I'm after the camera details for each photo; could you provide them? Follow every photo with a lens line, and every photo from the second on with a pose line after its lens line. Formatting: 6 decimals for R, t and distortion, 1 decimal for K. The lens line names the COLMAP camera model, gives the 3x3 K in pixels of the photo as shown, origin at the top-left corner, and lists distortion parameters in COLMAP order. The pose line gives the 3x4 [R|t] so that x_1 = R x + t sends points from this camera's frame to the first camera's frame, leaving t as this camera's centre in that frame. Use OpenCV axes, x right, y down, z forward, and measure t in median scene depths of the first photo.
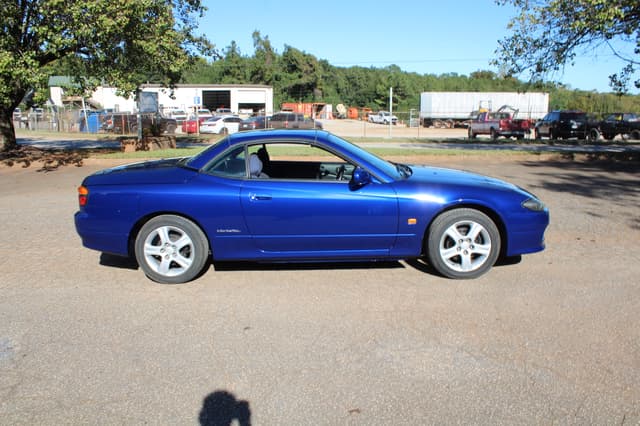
lens RADIAL K [[535.5, 0, 316.3], [0, 535.5, 220.7], [0, 0, 1]] dist [-0.168277, 0.151929]
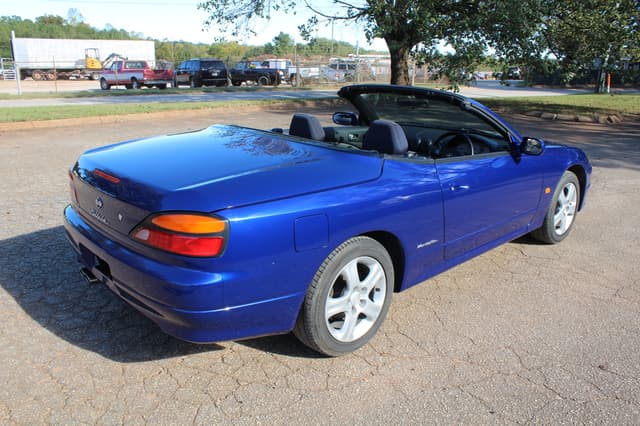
lens RADIAL K [[535.5, 0, 316.3], [0, 535.5, 220.7], [0, 0, 1]] dist [-0.168277, 0.151929]
pose [[0.720853, -0.178485, 0.669712, -0.150533], [0.114972, 0.983679, 0.138409, -0.024887], [-0.683485, -0.022775, 0.729609, 0.132719]]
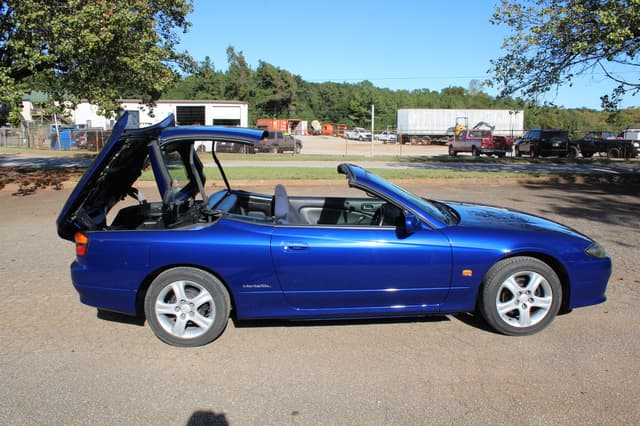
lens RADIAL K [[535.5, 0, 316.3], [0, 535.5, 220.7], [0, 0, 1]] dist [-0.168277, 0.151929]
pose [[0.998662, -0.004674, 0.051506, -0.024206], [0.006108, 0.999597, -0.027729, -0.013294], [-0.051355, 0.028006, 0.998288, 0.029437]]
